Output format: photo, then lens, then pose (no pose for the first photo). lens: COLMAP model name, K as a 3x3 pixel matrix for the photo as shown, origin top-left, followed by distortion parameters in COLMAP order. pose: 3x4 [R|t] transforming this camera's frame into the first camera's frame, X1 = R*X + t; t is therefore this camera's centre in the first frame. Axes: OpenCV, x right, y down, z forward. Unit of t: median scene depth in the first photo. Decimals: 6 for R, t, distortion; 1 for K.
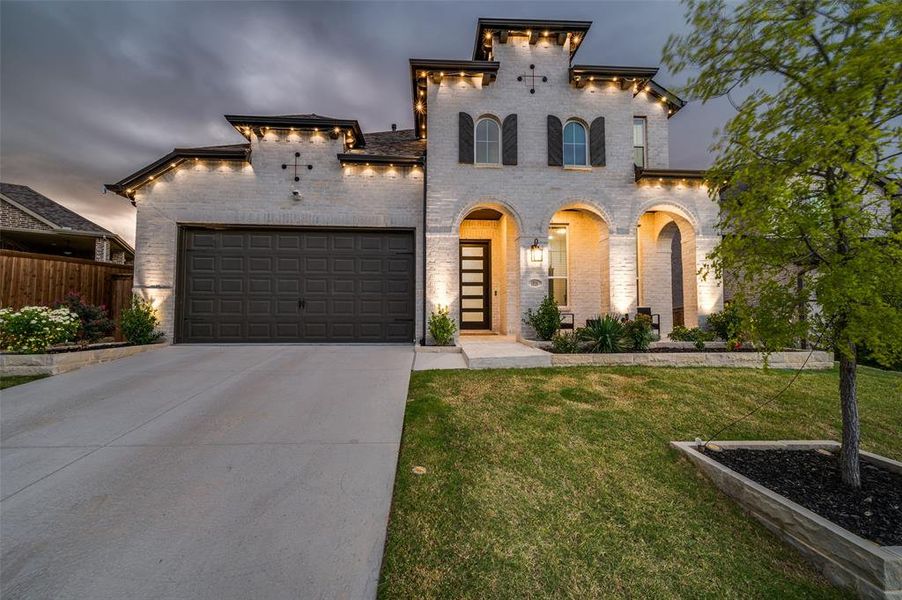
lens RADIAL K [[354.8, 0, 451.0], [0, 354.8, 300.0], [0, 0, 1]] dist [-0.001876, 0.000053]
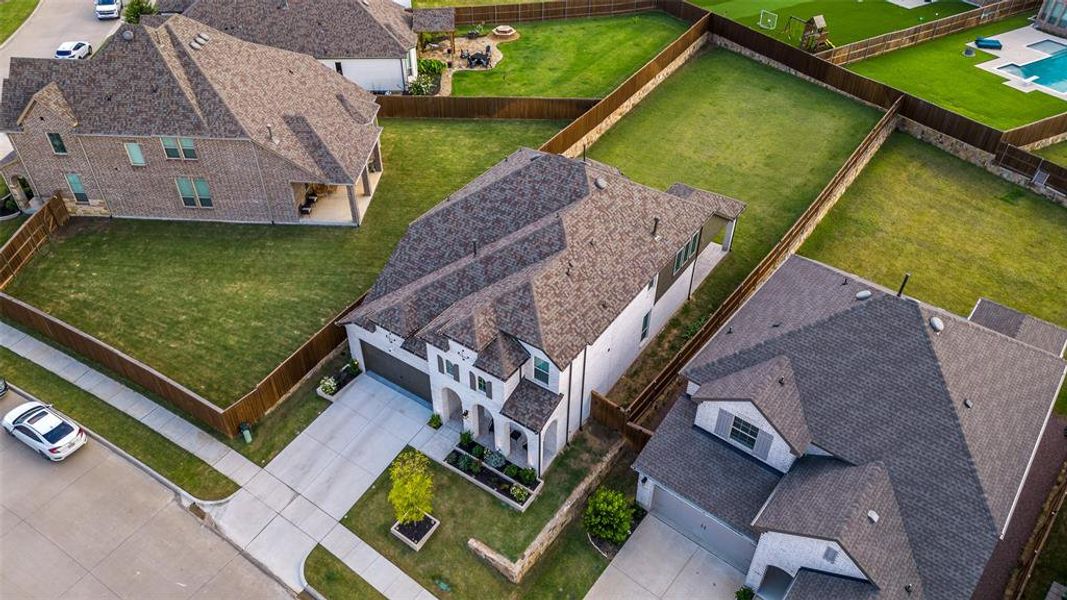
lens RADIAL K [[746.2, 0, 533.5], [0, 746.2, 300.0], [0, 0, 1]] dist [0.095083, -0.112280]
pose [[0.787393, 0.392448, -0.475392, 2.567289], [0.023285, 0.751690, 0.659106, -3.834121], [0.616012, -0.530045, 0.582737, -1.158280]]
